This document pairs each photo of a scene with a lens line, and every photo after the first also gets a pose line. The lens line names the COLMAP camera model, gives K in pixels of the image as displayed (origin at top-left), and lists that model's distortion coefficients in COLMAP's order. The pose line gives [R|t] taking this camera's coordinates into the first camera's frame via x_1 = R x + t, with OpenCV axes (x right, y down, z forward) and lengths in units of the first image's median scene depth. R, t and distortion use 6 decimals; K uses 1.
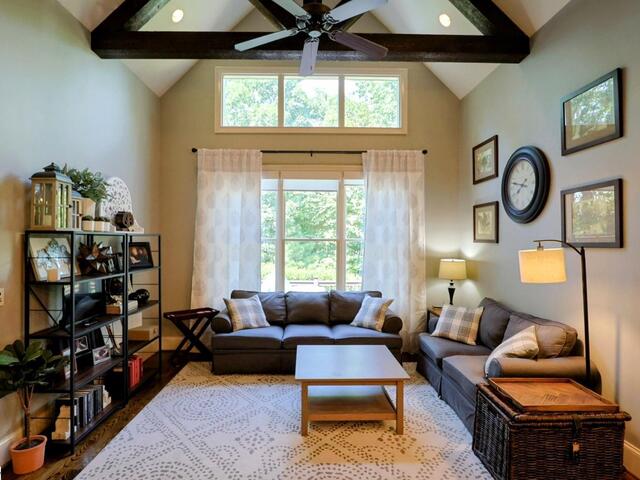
lens RADIAL K [[361.4, 0, 318.1], [0, 361.4, 238.0], [0, 0, 1]] dist [-0.025822, 0.002018]
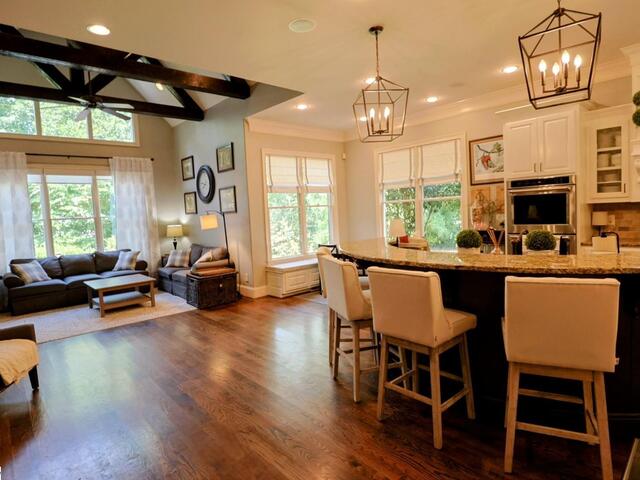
lens RADIAL K [[361.4, 0, 307.6], [0, 361.4, 239.6], [0, 0, 1]] dist [-0.025822, 0.002018]
pose [[0.767960, -0.090433, 0.634081, -0.238654], [0.046894, 0.995264, 0.085149, 0.012888], [-0.638778, -0.035657, 0.768564, -0.747186]]
